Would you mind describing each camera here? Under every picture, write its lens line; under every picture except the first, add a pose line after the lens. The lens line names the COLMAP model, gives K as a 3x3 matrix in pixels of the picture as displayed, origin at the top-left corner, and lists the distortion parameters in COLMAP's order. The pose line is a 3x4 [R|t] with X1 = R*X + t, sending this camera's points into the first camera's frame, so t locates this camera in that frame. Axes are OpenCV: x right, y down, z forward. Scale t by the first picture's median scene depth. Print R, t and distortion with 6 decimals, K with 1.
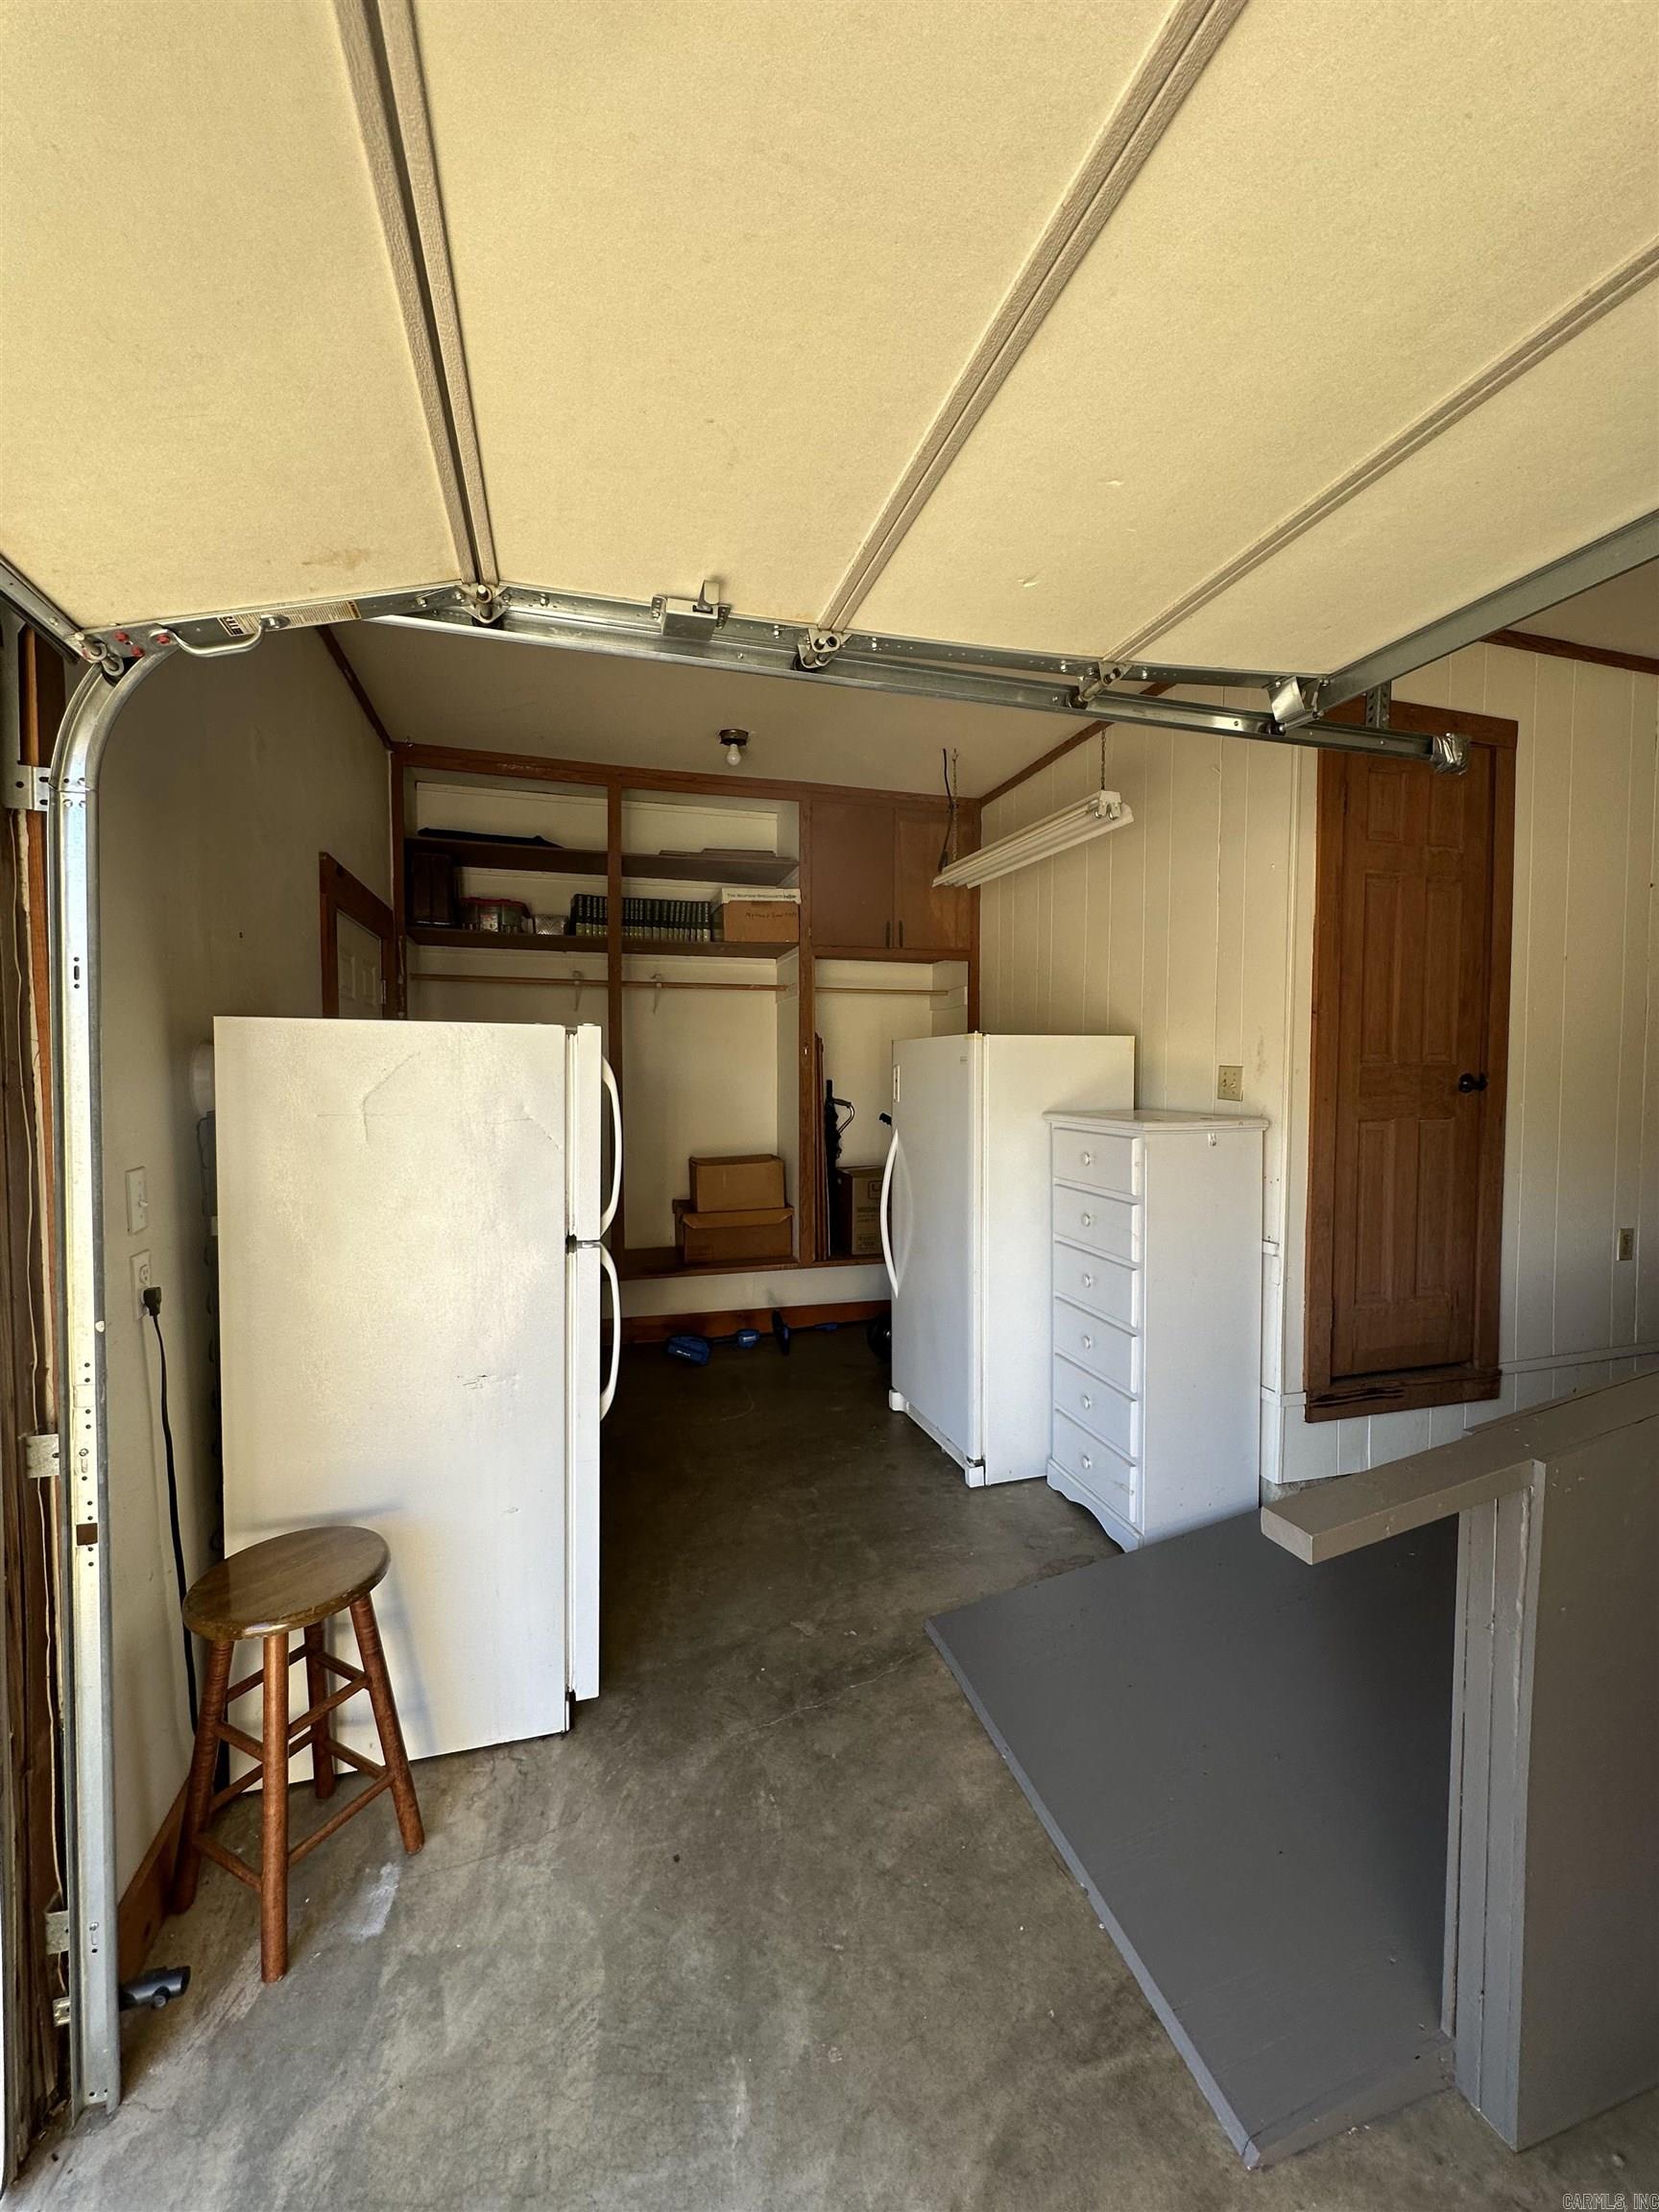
lens RADIAL K [[881.7, 0, 831.8], [0, 881.7, 1105.8], [0, 0, 1]] dist [-0.004631, 0.001512]
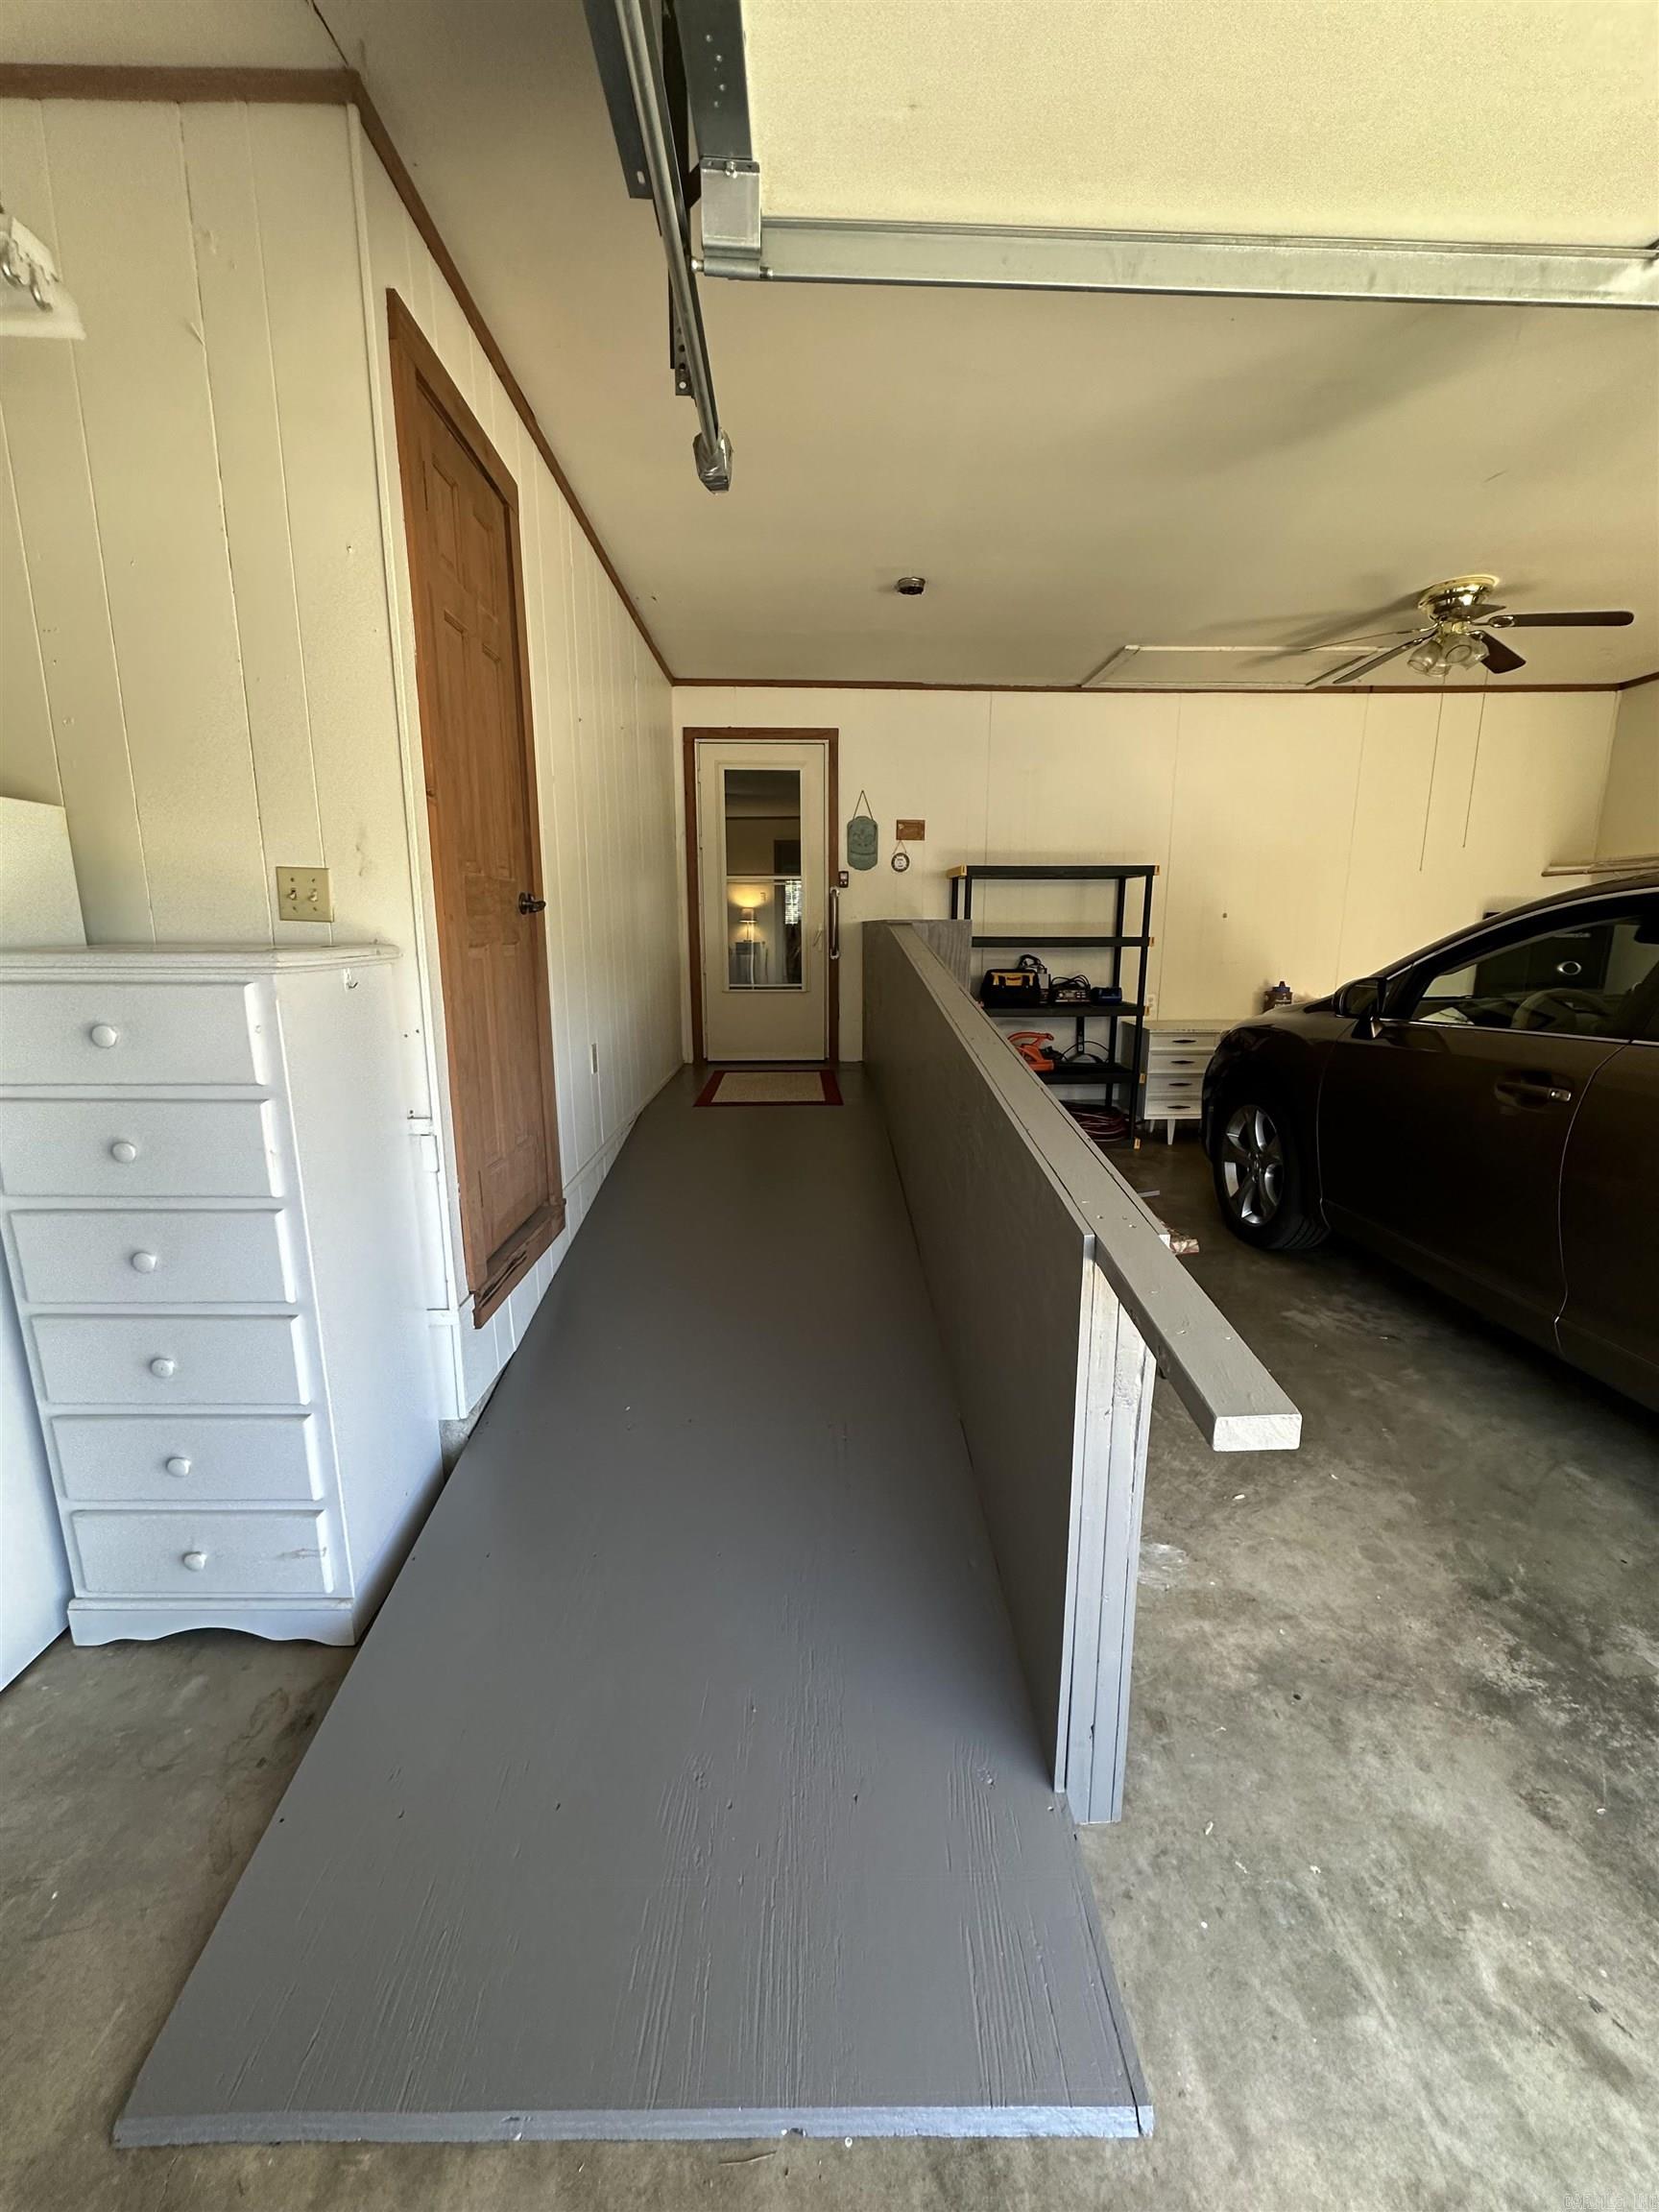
lens RADIAL K [[881.7, 0, 829.5], [0, 881.7, 1103.9], [0, 0, 1]] dist [-0.004631, 0.001512]
pose [[0.254017, -0.188046, 0.948743, -0.103066], [0.036352, 0.982081, 0.184921, 0.021297], [-0.966516, -0.012485, 0.256301, 0.488359]]
